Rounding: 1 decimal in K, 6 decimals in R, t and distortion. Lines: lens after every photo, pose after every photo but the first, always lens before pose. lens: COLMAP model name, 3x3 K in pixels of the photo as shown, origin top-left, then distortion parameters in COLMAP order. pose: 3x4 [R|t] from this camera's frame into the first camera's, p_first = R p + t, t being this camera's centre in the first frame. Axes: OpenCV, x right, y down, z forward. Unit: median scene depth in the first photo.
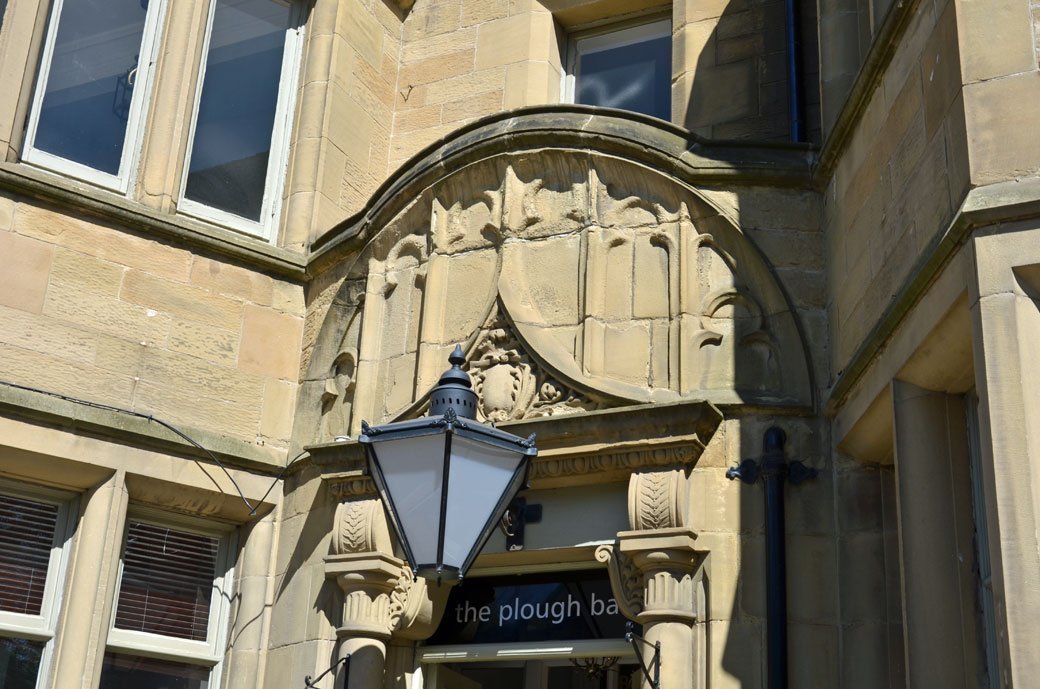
lens RADIAL K [[1414.2, 0, 520.0], [0, 1414.2, 344.5], [0, 0, 1]] dist [-0.011581, -0.007474]
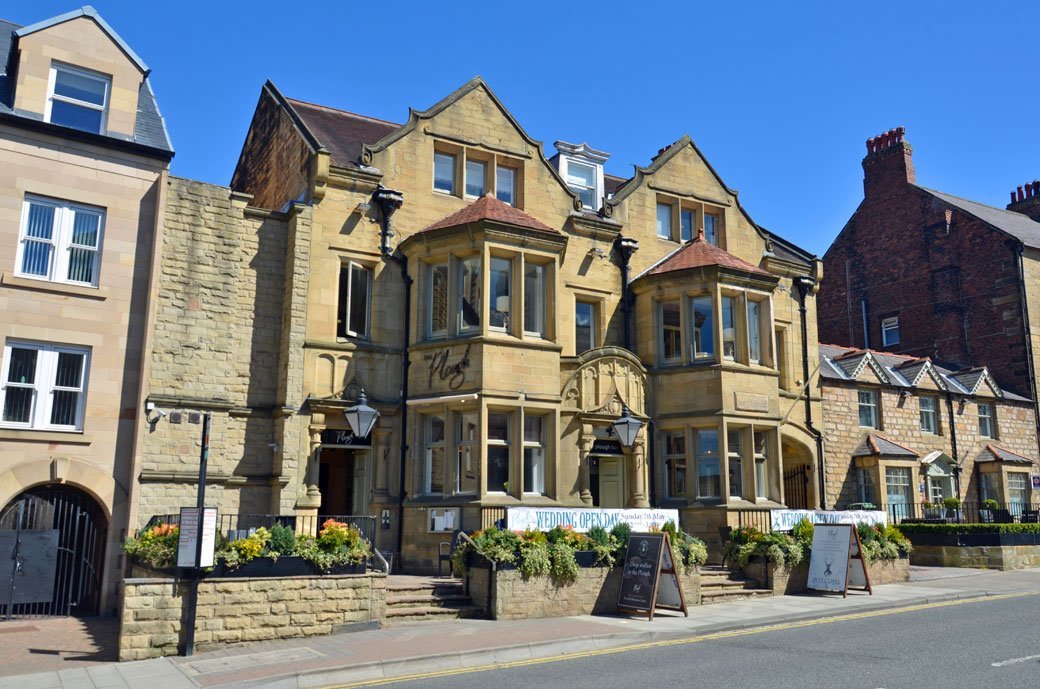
lens RADIAL K [[887.9, 0, 520.0], [0, 887.9, 344.5], [0, 0, 1]] dist [-0.011848, 0.000919]
pose [[0.555107, 0.120825, 0.822956, -2.870071], [-0.292972, 0.954391, 0.057495, -0.268773], [-0.778475, -0.273019, 0.565188, -0.500174]]
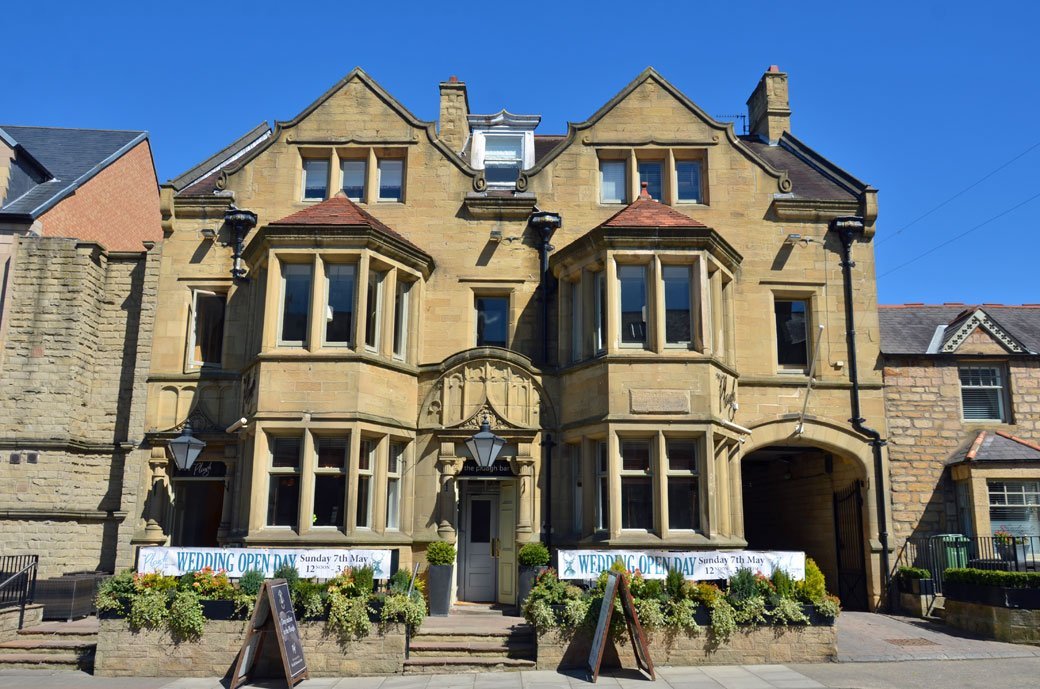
lens RADIAL K [[887.9, 0, 520.0], [0, 887.9, 344.5], [0, 0, 1]] dist [-0.011848, 0.000919]
pose [[0.903194, 0.054263, 0.425788, -1.058973], [-0.131424, 0.979295, 0.153977, -0.607366], [-0.408617, -0.195030, 0.891625, -1.366644]]
